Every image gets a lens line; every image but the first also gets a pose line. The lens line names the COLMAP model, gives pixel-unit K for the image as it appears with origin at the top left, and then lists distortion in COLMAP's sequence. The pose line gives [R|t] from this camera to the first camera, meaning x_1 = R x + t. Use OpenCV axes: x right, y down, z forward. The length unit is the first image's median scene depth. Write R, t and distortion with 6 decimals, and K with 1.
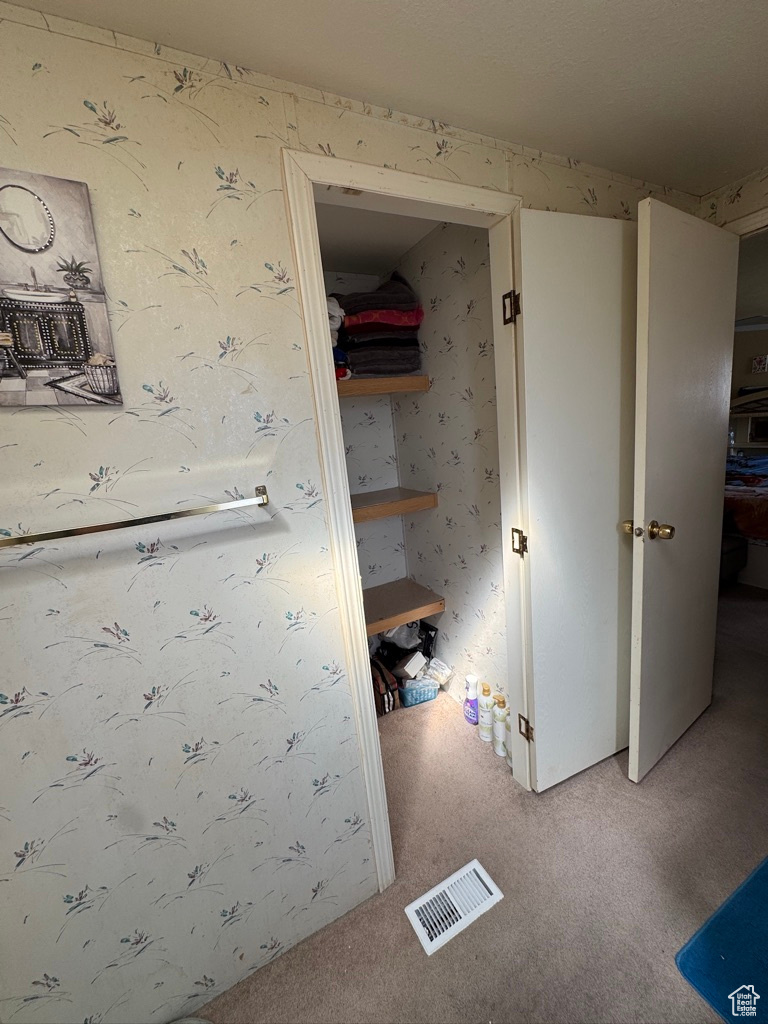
lens RADIAL K [[408.3, 0, 383.3], [0, 408.3, 511.0], [0, 0, 1]] dist [-0.002473, 0.000554]
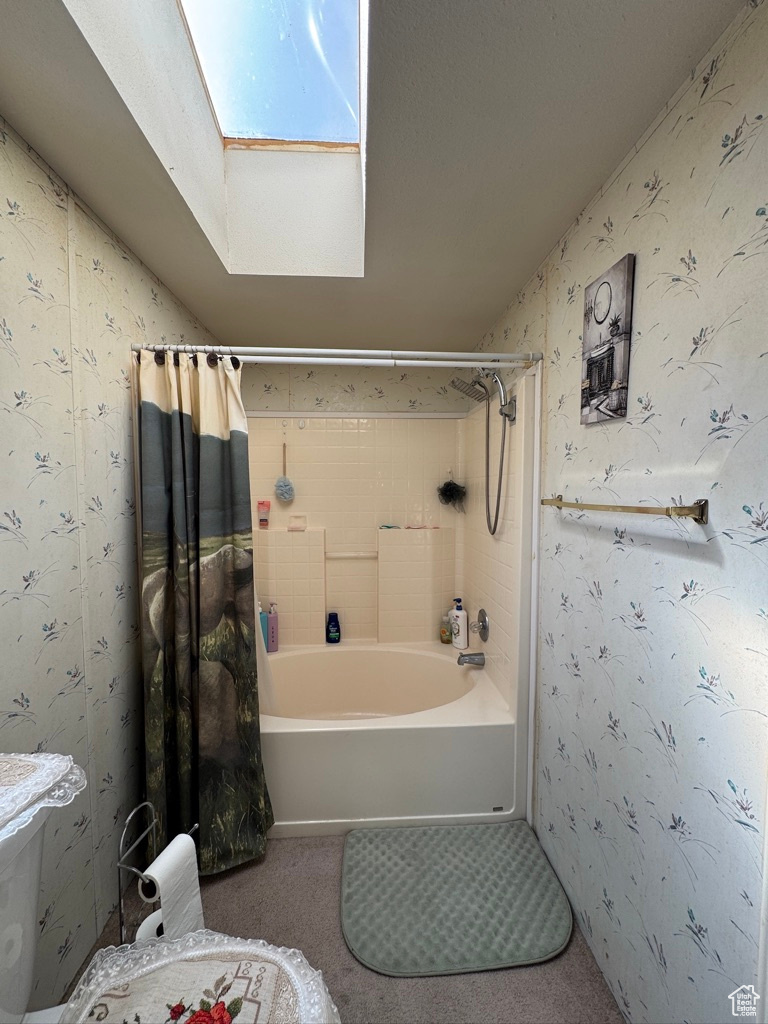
lens RADIAL K [[408.3, 0, 384.7], [0, 408.3, 513.2], [0, 0, 1]] dist [-0.002473, 0.000554]
pose [[-0.409502, 0.153231, -0.899349, 0.900375], [-0.141090, 0.963297, 0.228370, -0.167085], [0.901333, 0.220407, -0.372852, 0.927460]]
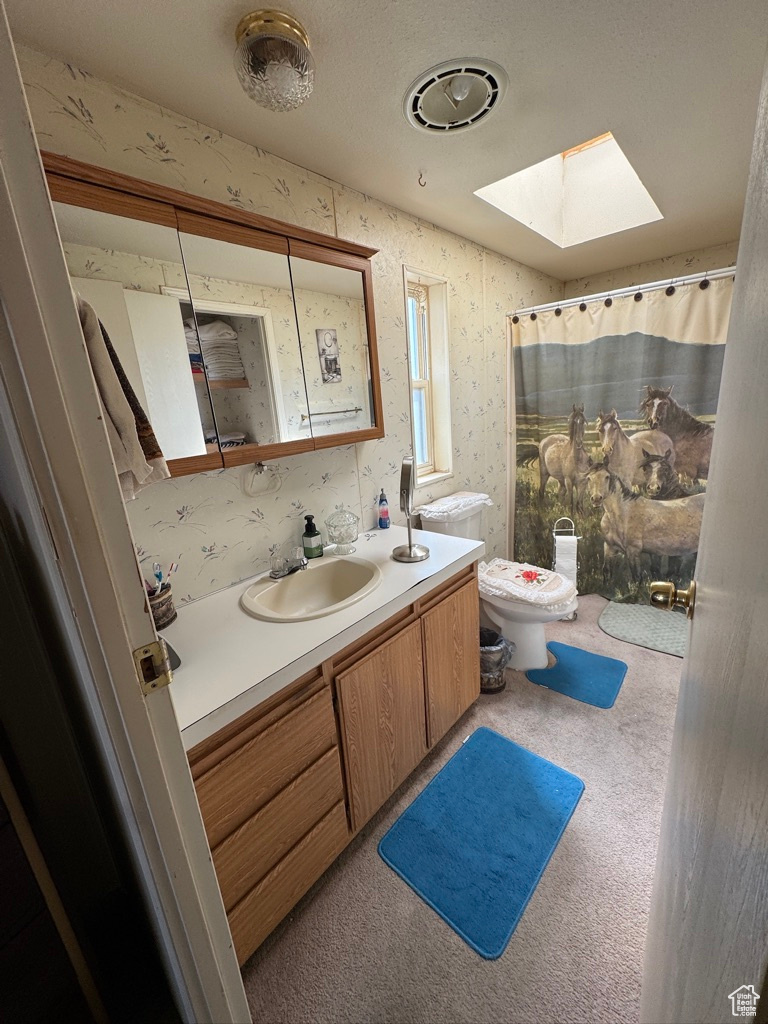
lens RADIAL K [[408.3, 0, 384.9], [0, 408.3, 511.1], [0, 0, 1]] dist [-0.002473, 0.000554]
pose [[-0.918066, 0.258597, -0.300471, 1.685251], [0.094645, 0.879005, 0.467325, -0.445484], [0.384965, 0.400596, -0.831459, 1.816721]]
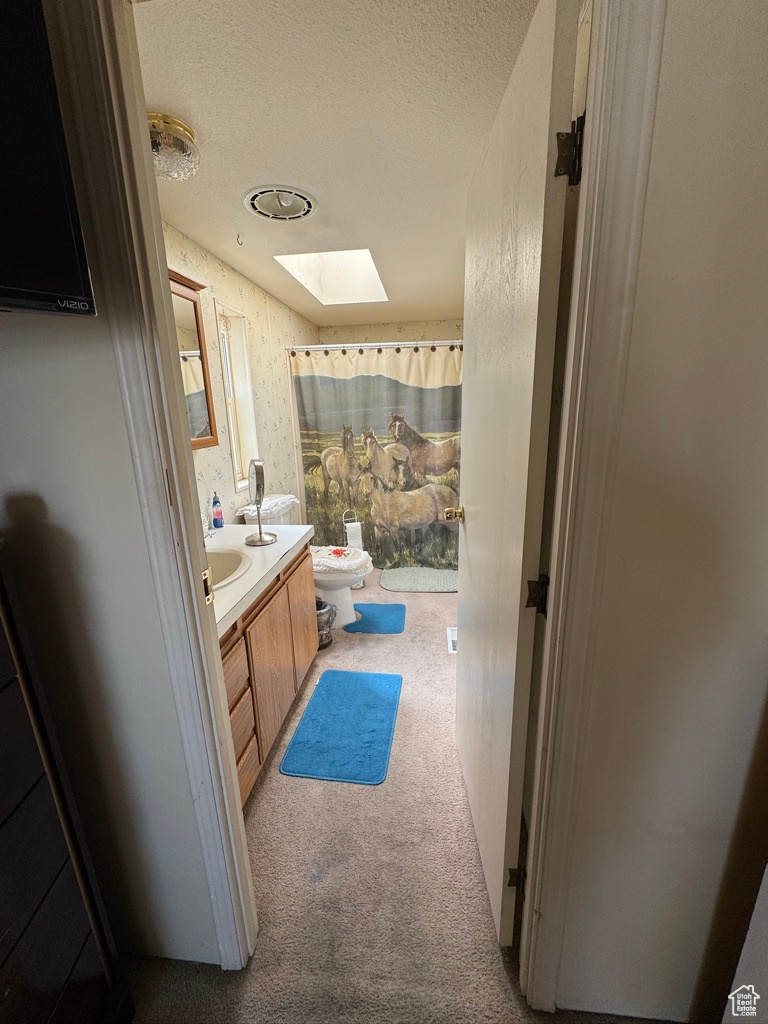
lens RADIAL K [[408.3, 0, 384.5], [0, 408.3, 511.9], [0, 0, 1]] dist [-0.002473, 0.000554]
pose [[-0.552668, 0.316095, -0.771130, 2.239084], [-0.083671, 0.899561, 0.428707, -0.532088], [0.829191, 0.301454, -0.470711, 1.939007]]
